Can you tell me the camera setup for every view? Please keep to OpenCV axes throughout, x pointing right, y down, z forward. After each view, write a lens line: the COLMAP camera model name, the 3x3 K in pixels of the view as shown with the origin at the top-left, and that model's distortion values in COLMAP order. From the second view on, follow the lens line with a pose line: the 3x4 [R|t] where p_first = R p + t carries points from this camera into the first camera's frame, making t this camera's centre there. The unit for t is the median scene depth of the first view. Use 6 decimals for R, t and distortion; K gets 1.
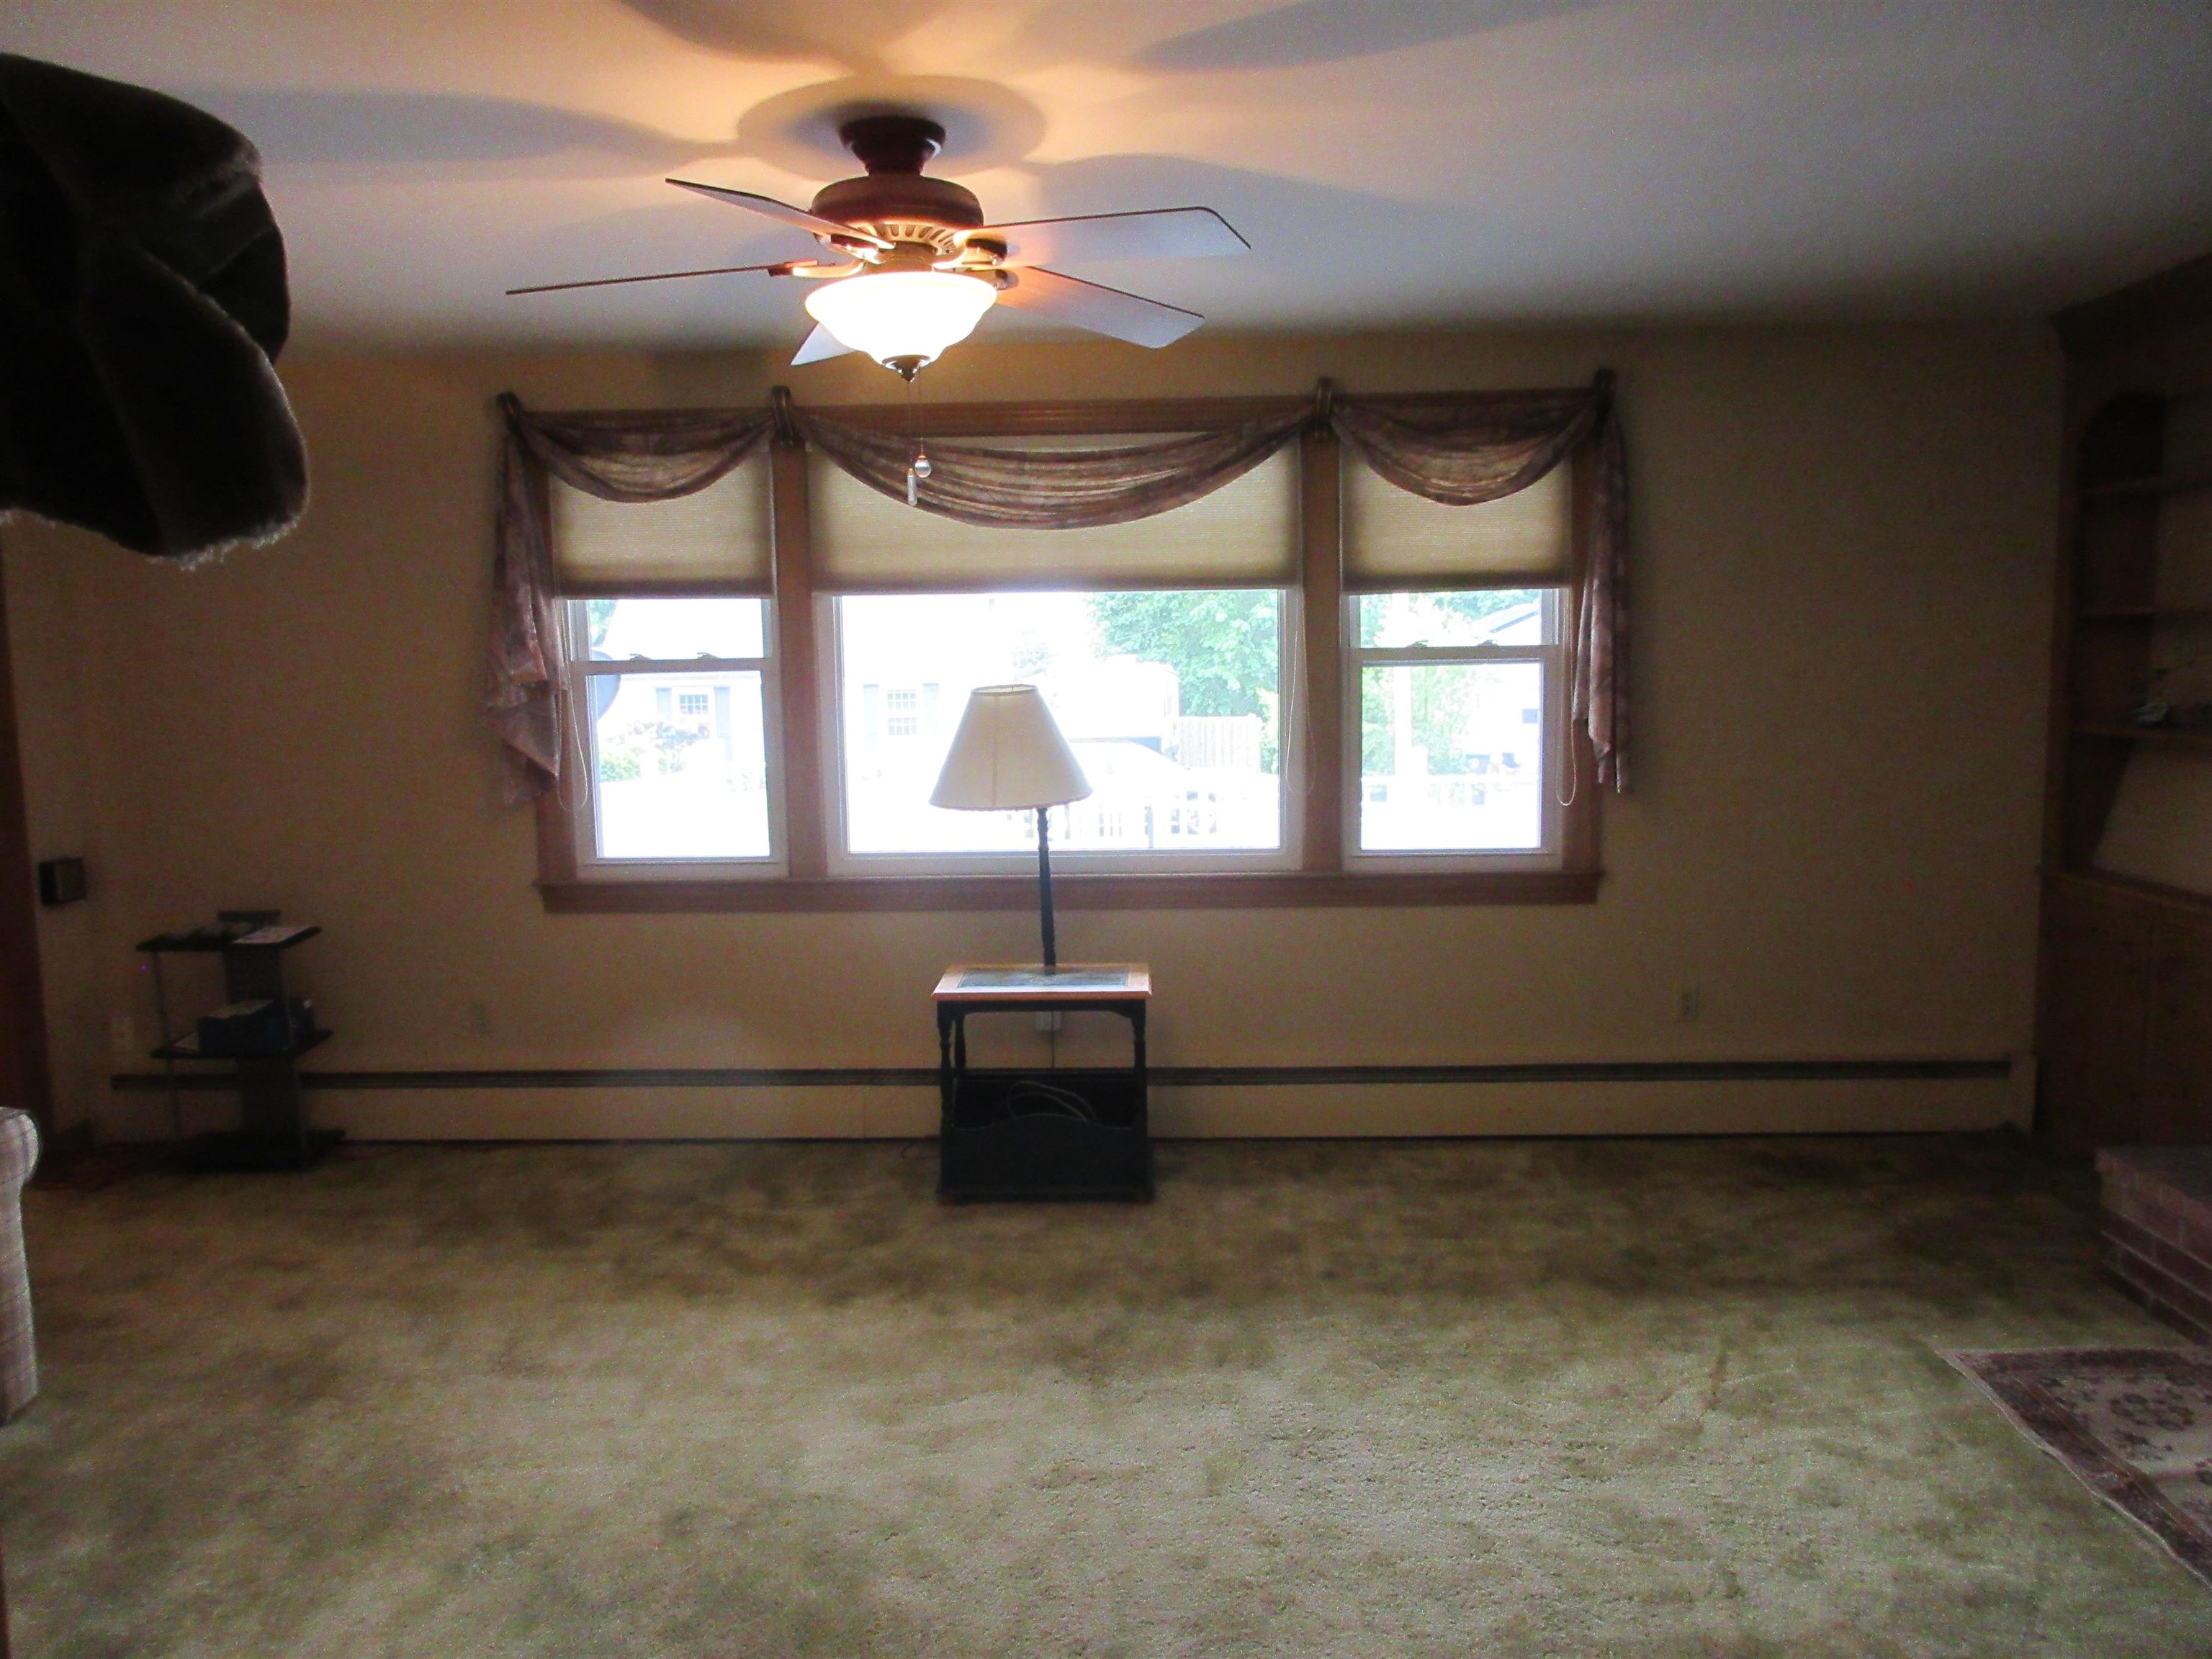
lens RADIAL K [[1626.2, 0, 1098.3], [0, 1626.2, 833.9], [0, 0, 1]] dist [-0.012850, 0.009399]
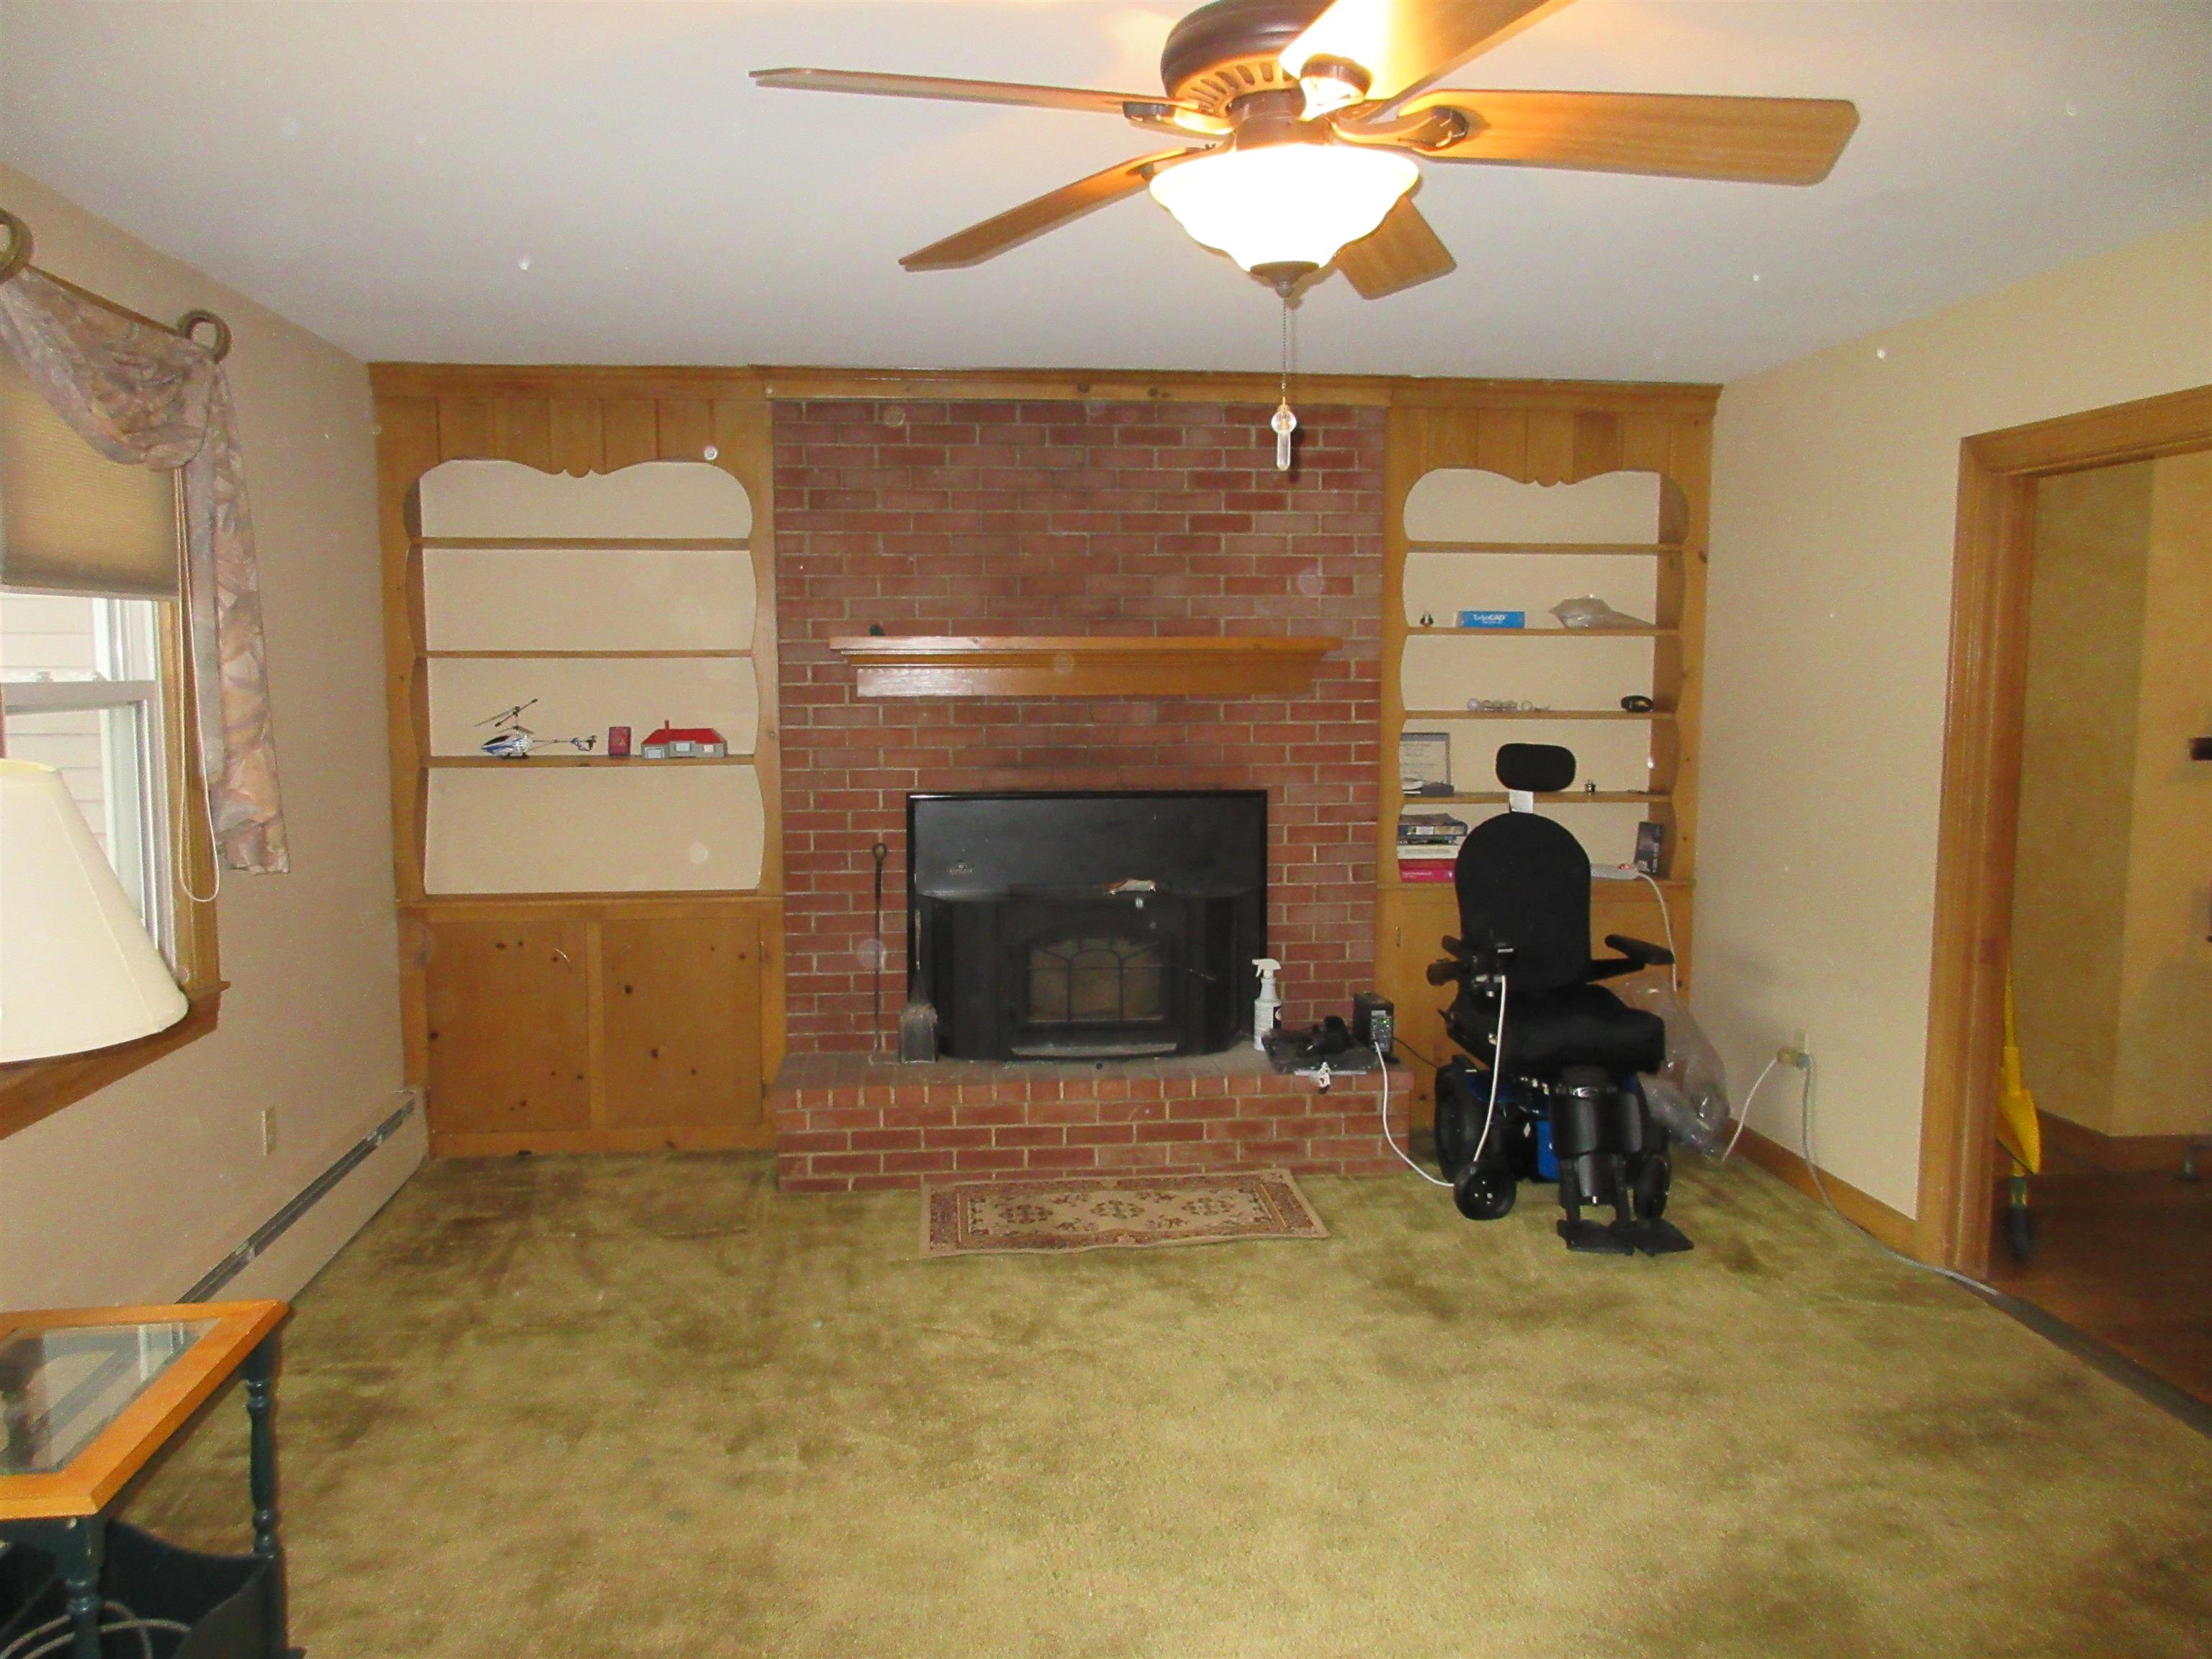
lens RADIAL K [[1626.2, 0, 1098.1], [0, 1626.2, 824.1], [0, 0, 1]] dist [-0.012850, 0.009399]
pose [[-0.163031, -0.077578, 0.983566, -0.686832], [0.110899, 0.989145, 0.096400, -0.108697], [-0.980369, 0.124792, -0.152658, 1.008660]]
